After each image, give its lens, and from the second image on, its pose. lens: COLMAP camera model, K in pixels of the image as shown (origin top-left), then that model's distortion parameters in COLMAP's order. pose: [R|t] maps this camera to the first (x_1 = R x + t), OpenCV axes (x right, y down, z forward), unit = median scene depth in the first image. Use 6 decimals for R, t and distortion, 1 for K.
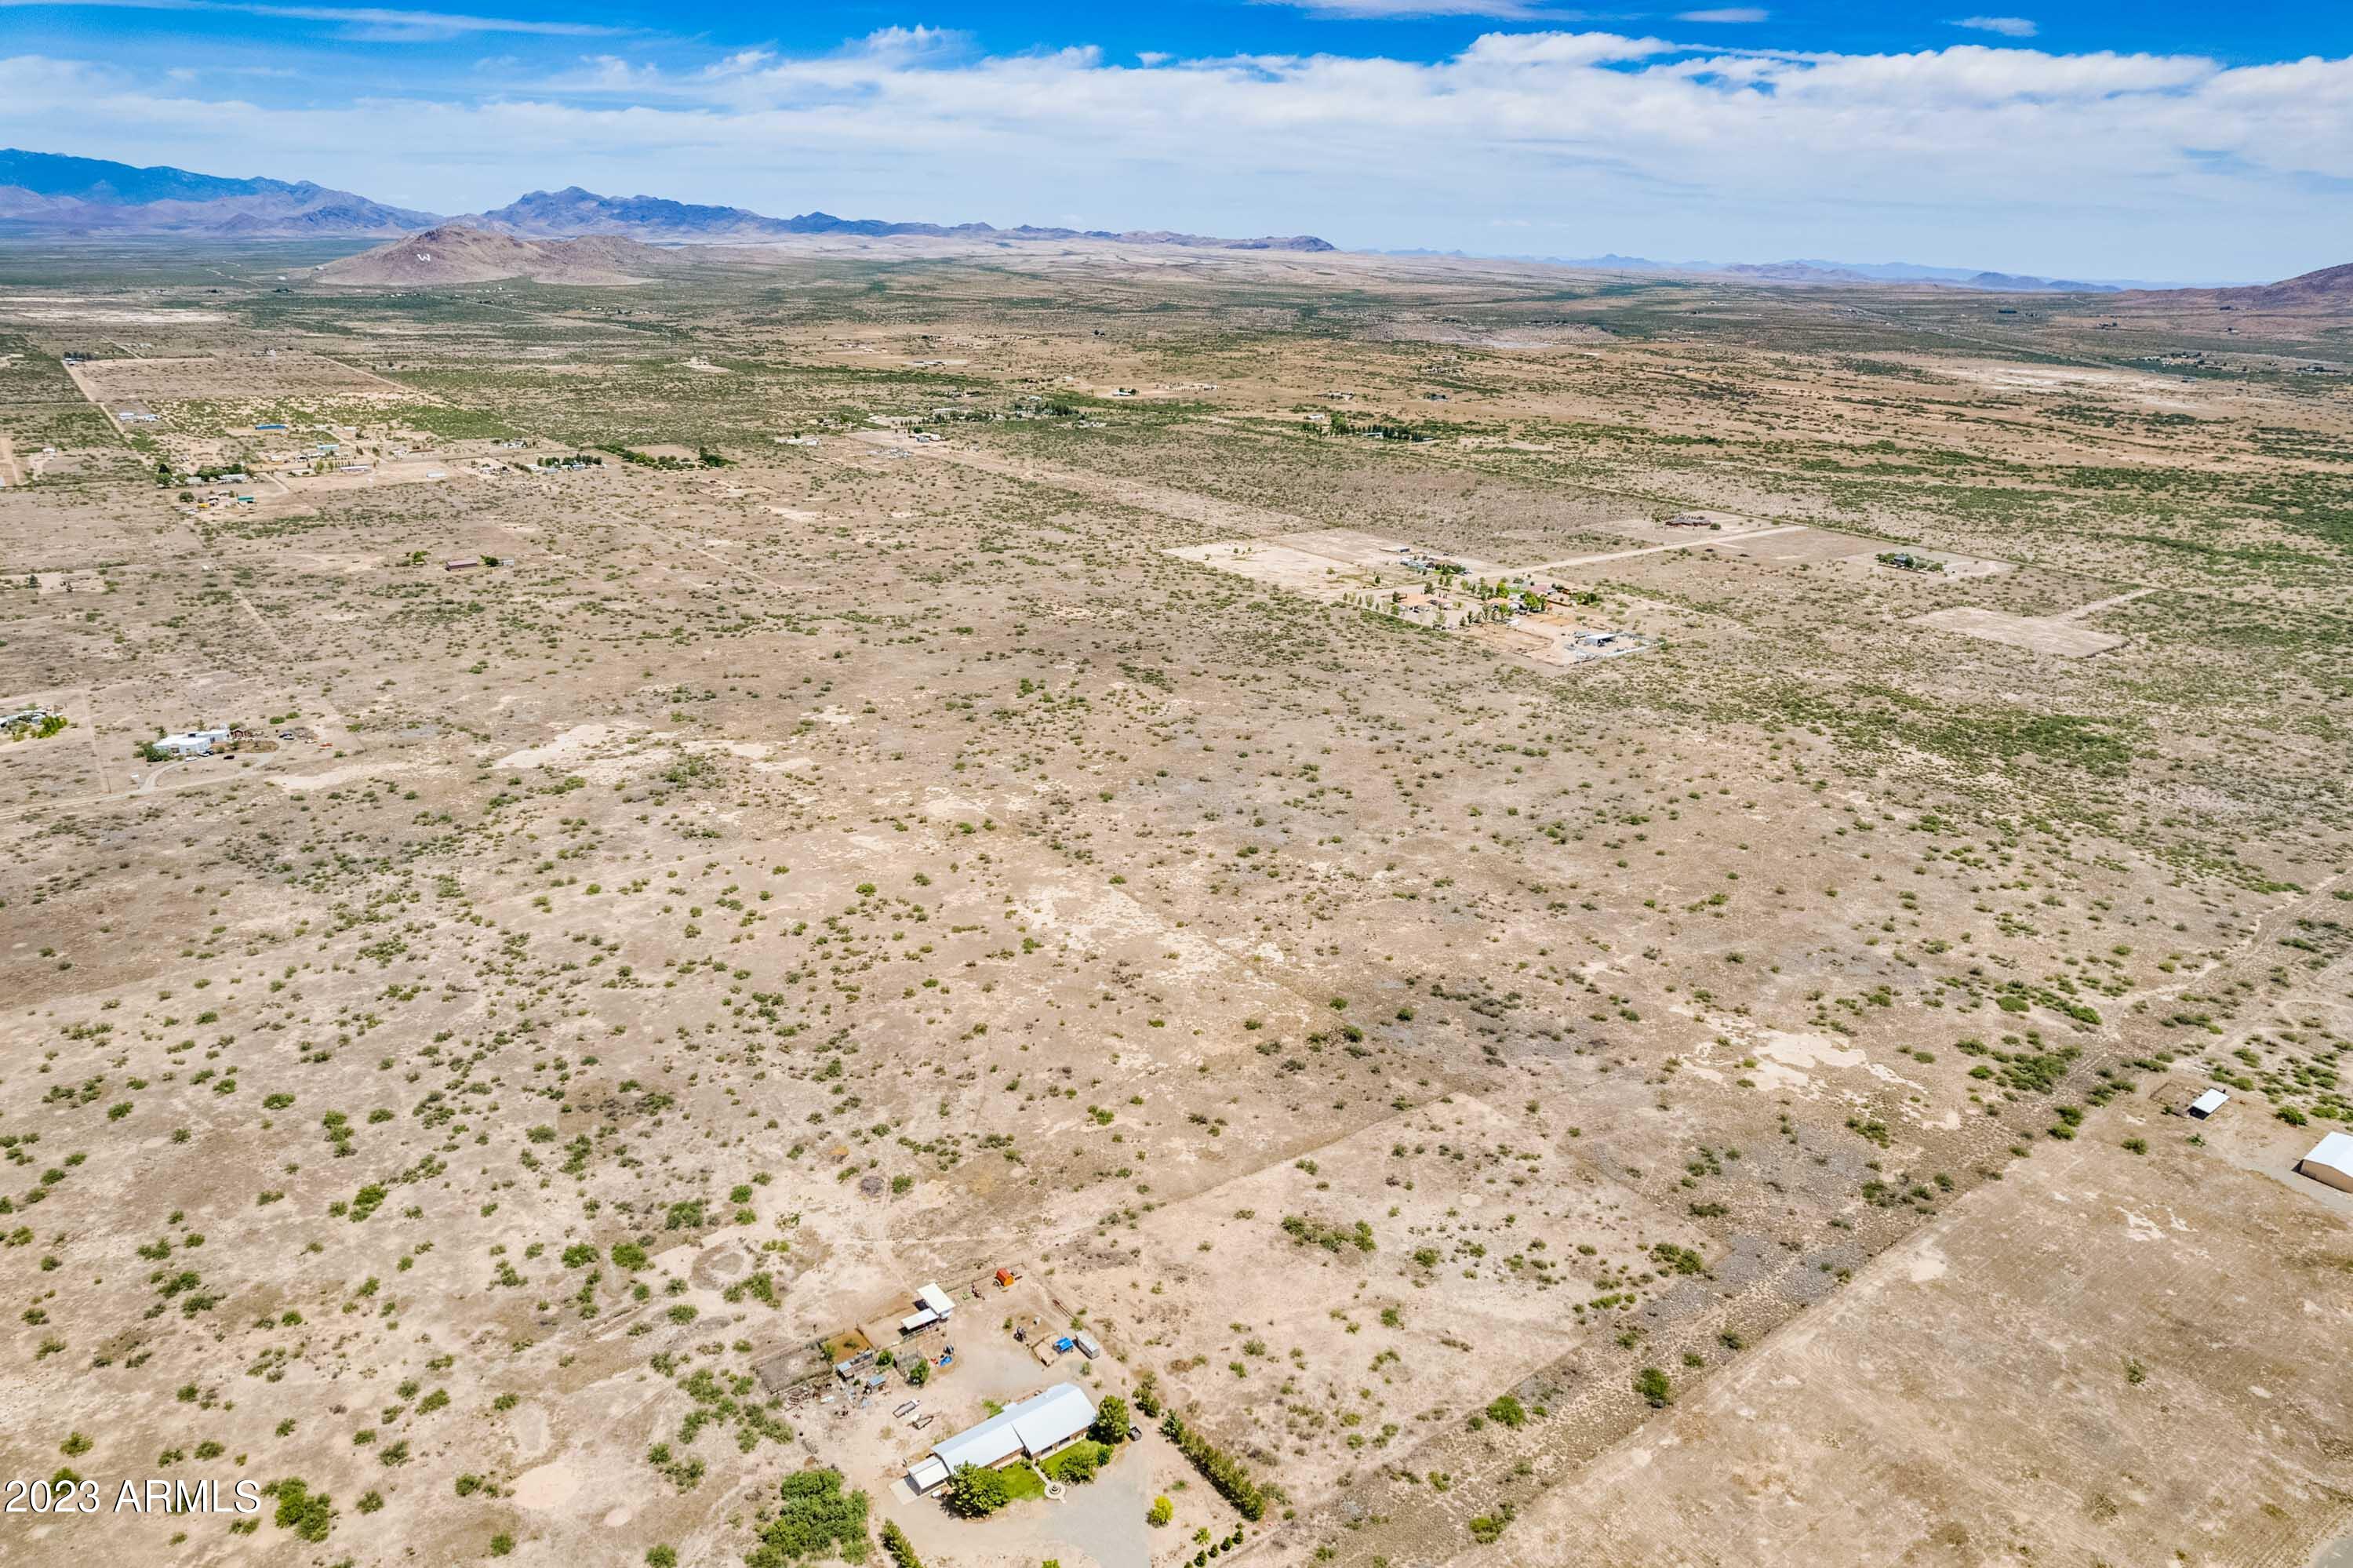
lens RADIAL K [[1511.2, 0, 1187.2], [0, 1511.2, 839.8], [0, 0, 1]] dist [-0.073806, 0.067473]
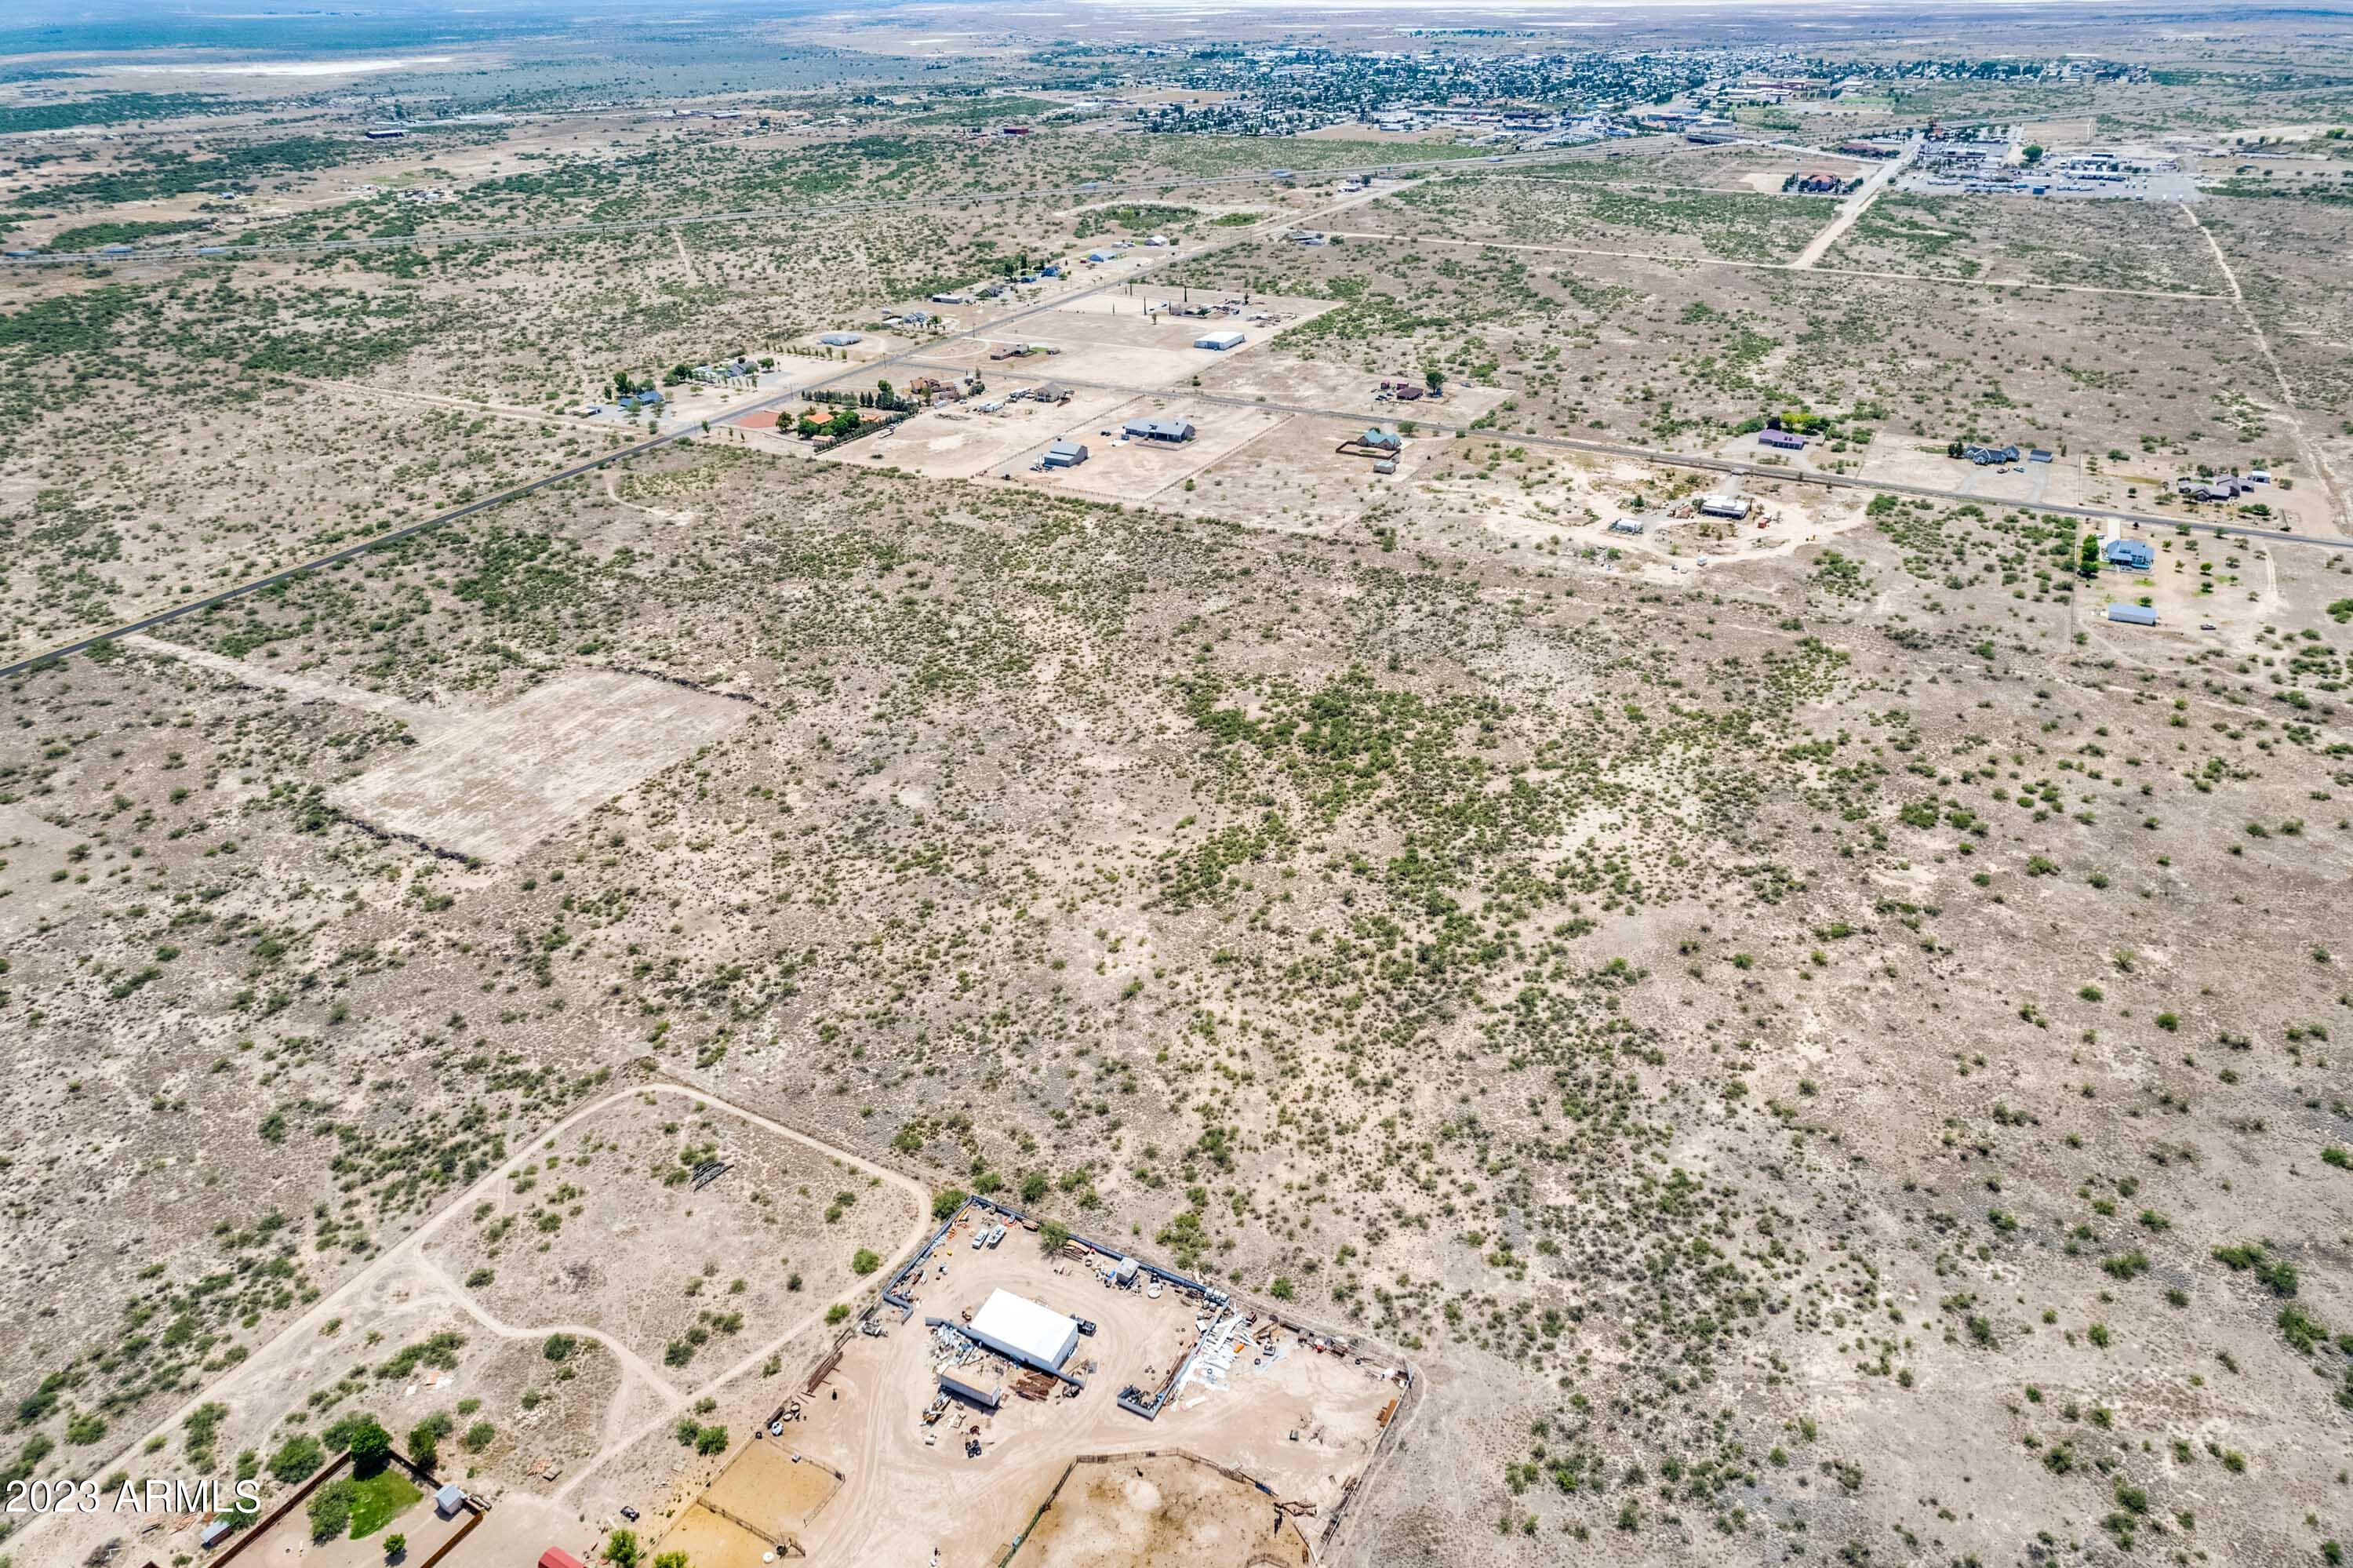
lens RADIAL K [[1511.2, 0, 1202.0], [0, 1511.2, 806.2], [0, 0, 1]] dist [-0.073806, 0.067473]
pose [[-0.416517, -0.462478, 0.782705, 0.096937], [0.342863, 0.717459, 0.606381, -0.497669], [-0.841997, 0.520929, -0.140267, 1.254298]]
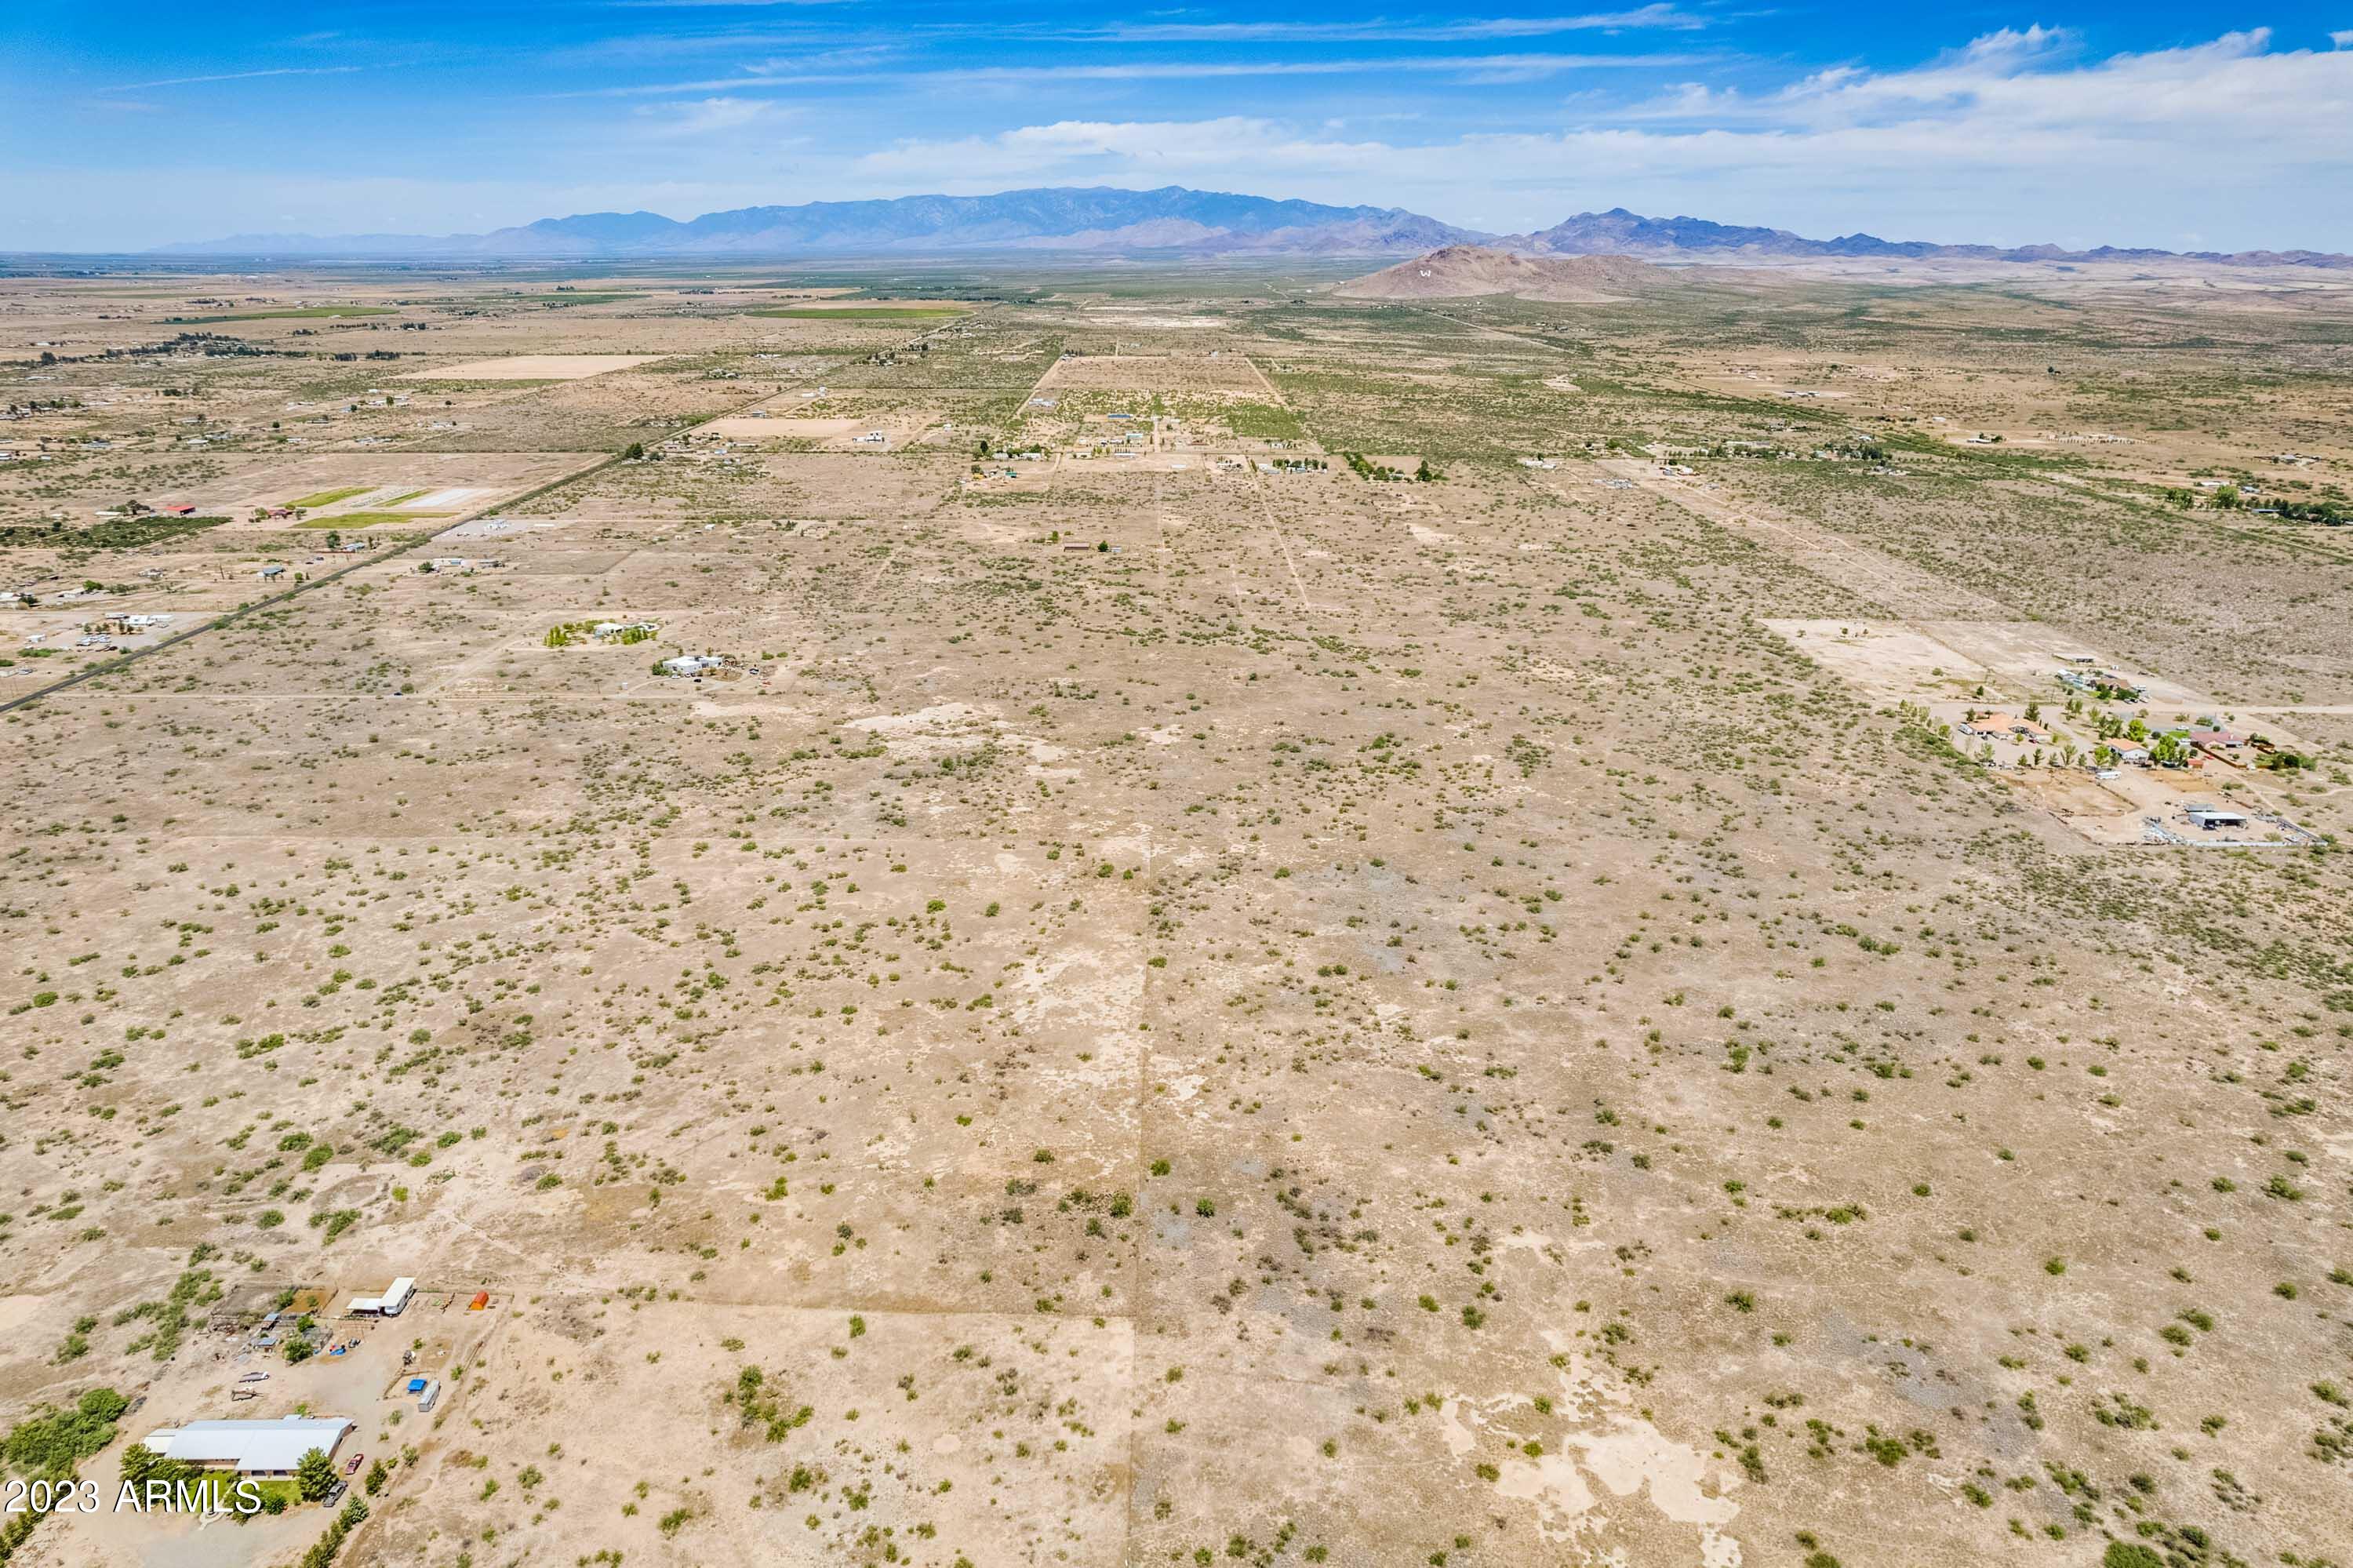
lens RADIAL K [[1511.2, 0, 1186.6], [0, 1511.2, 816.4], [0, 0, 1]] dist [-0.073806, 0.067473]
pose [[0.802369, 0.200018, -0.562314, 0.364044], [-0.214611, 0.975844, 0.040882, -0.078740], [0.556908, 0.087877, 0.825912, 0.209906]]
